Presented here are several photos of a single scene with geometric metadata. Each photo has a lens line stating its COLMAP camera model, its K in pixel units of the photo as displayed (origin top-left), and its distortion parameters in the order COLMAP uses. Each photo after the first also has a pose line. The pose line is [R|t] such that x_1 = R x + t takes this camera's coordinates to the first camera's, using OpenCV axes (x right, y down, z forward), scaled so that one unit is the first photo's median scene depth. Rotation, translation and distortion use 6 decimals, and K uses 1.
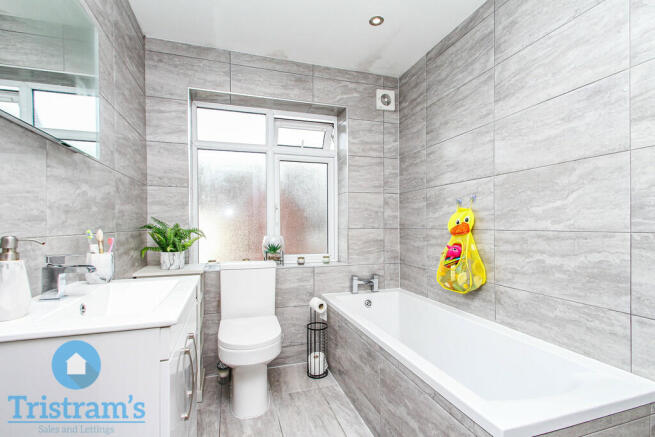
lens RADIAL K [[305.2, 0, 326.8], [0, 305.2, 222.2], [0, 0, 1]] dist [-0.001435, -0.000187]
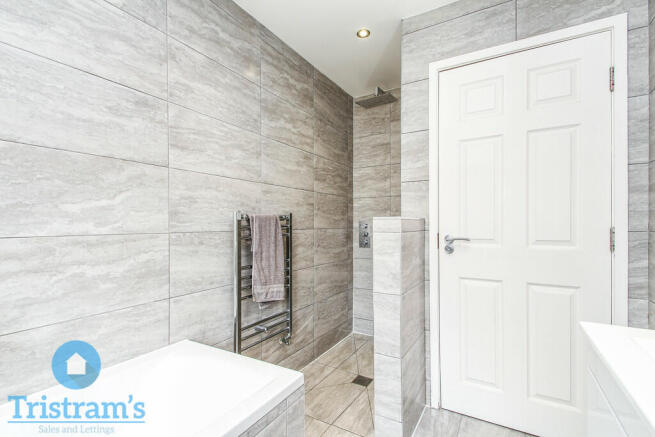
lens RADIAL K [[305.2, 0, 327.3], [0, 305.2, 222.2], [0, 0, 1]] dist [-0.001435, -0.000187]
pose [[-0.664992, 0.005863, 0.746828, -0.315504], [-0.004915, 0.999913, -0.012226, 0.000786], [-0.746834, -0.011801, -0.664905, 1.139935]]
